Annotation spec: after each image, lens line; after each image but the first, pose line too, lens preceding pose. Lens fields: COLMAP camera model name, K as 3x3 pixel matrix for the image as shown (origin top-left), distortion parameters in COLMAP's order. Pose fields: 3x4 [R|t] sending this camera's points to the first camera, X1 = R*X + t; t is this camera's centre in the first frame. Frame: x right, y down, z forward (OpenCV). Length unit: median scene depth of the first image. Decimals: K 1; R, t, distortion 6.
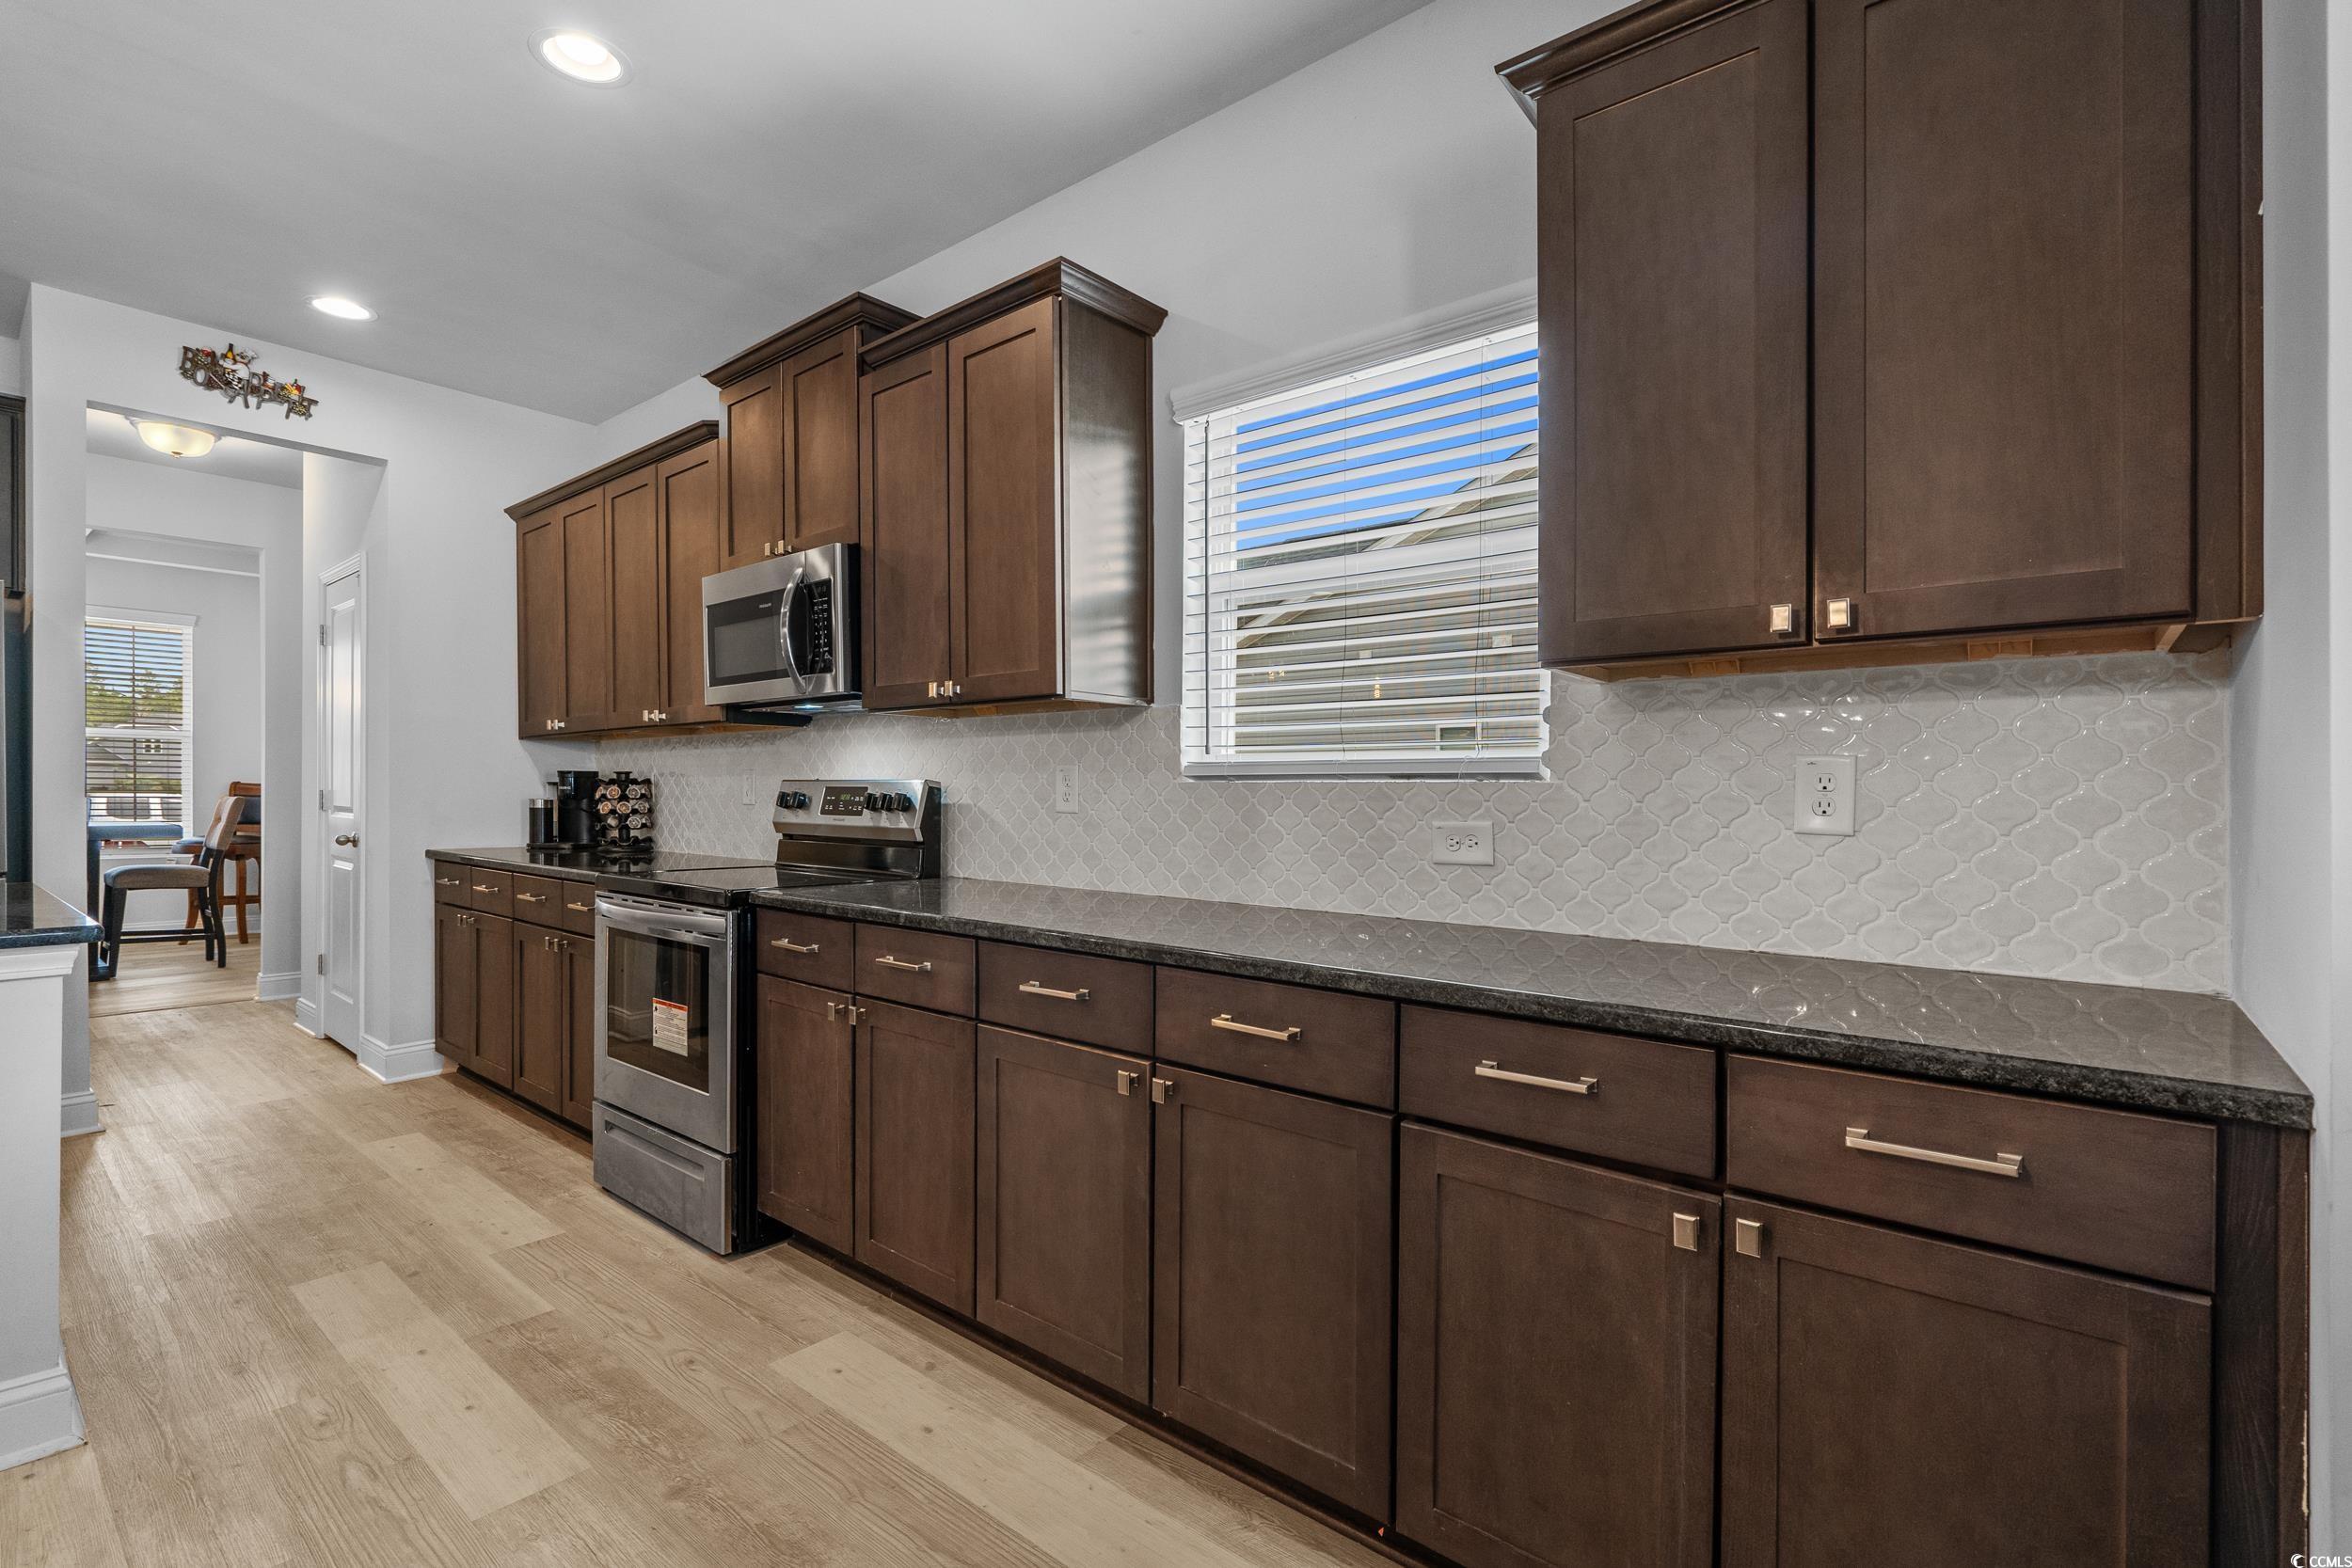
lens RADIAL K [[1069.4, 0, 1171.4], [0, 1069.4, 805.5], [0, 0, 1]] dist [-0.004253, 0.001619]
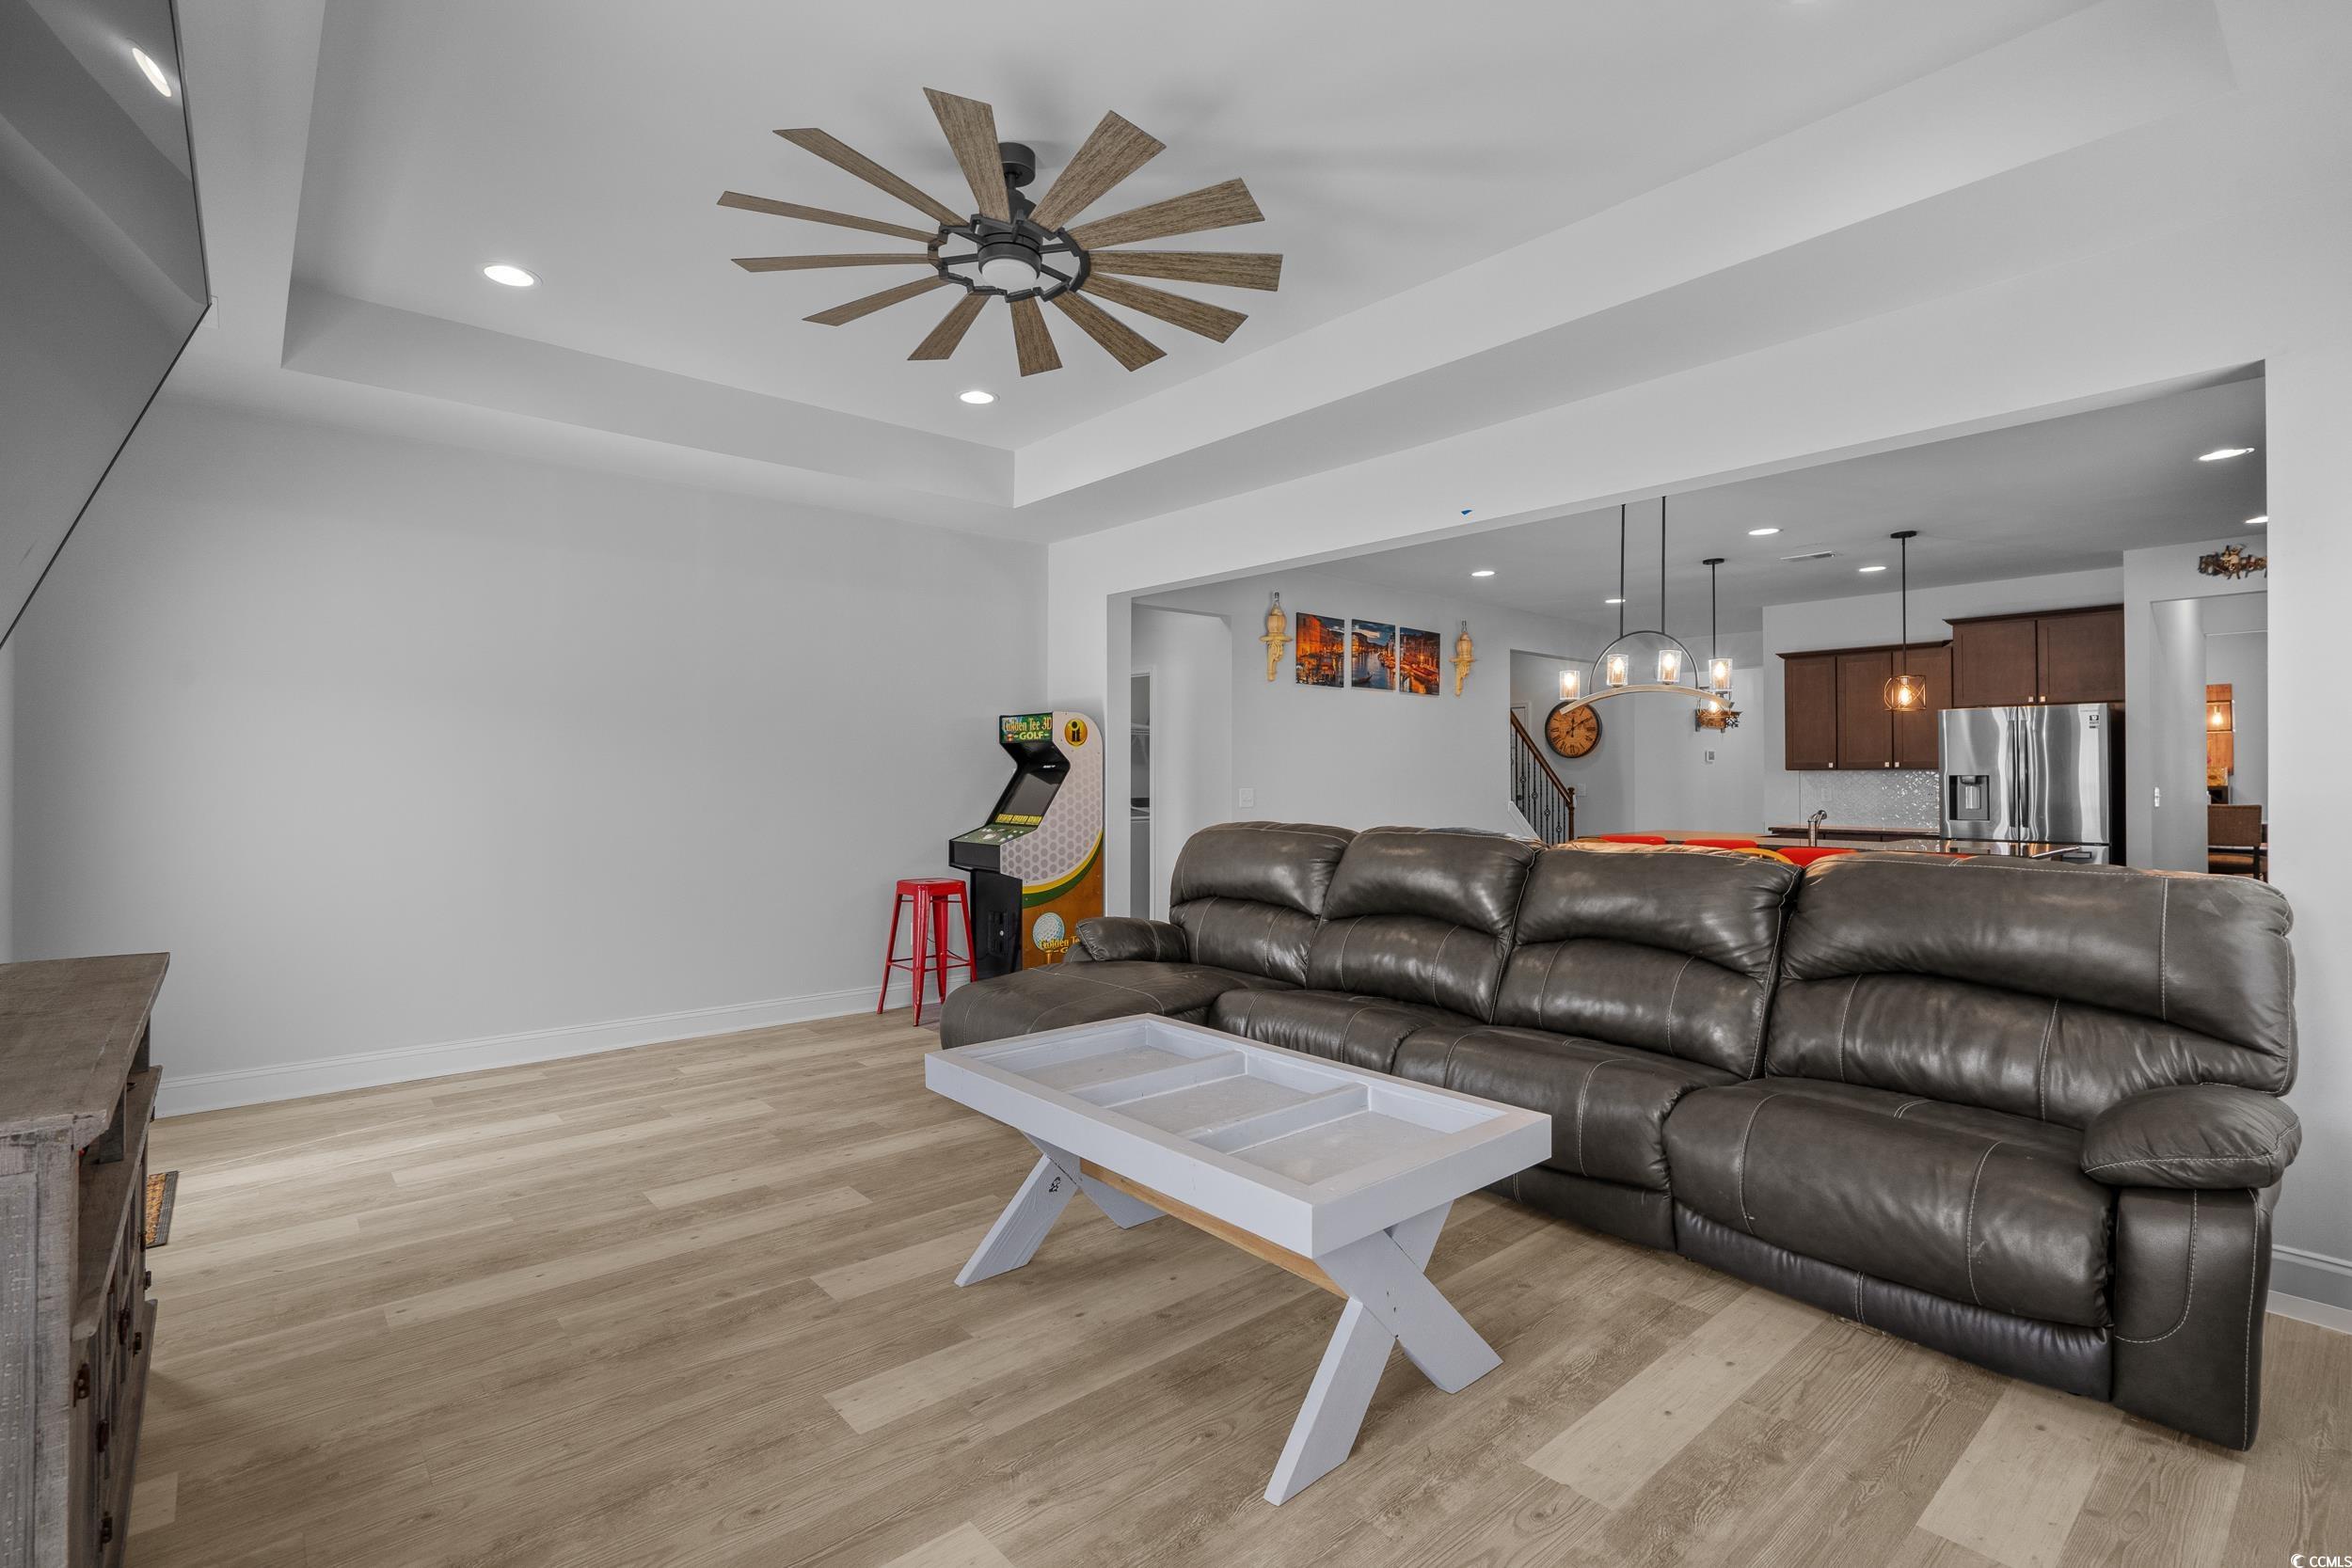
lens RADIAL K [[1069.4, 0, 1158.3], [0, 1069.4, 788.3], [0, 0, 1]] dist [-0.004253, 0.001619]
pose [[-0.162327, -0.000183, -0.986737, 1.463201], [-0.013715, 0.999904, 0.002071, -0.028147], [0.986642, 0.013869, -0.162314, -0.557427]]
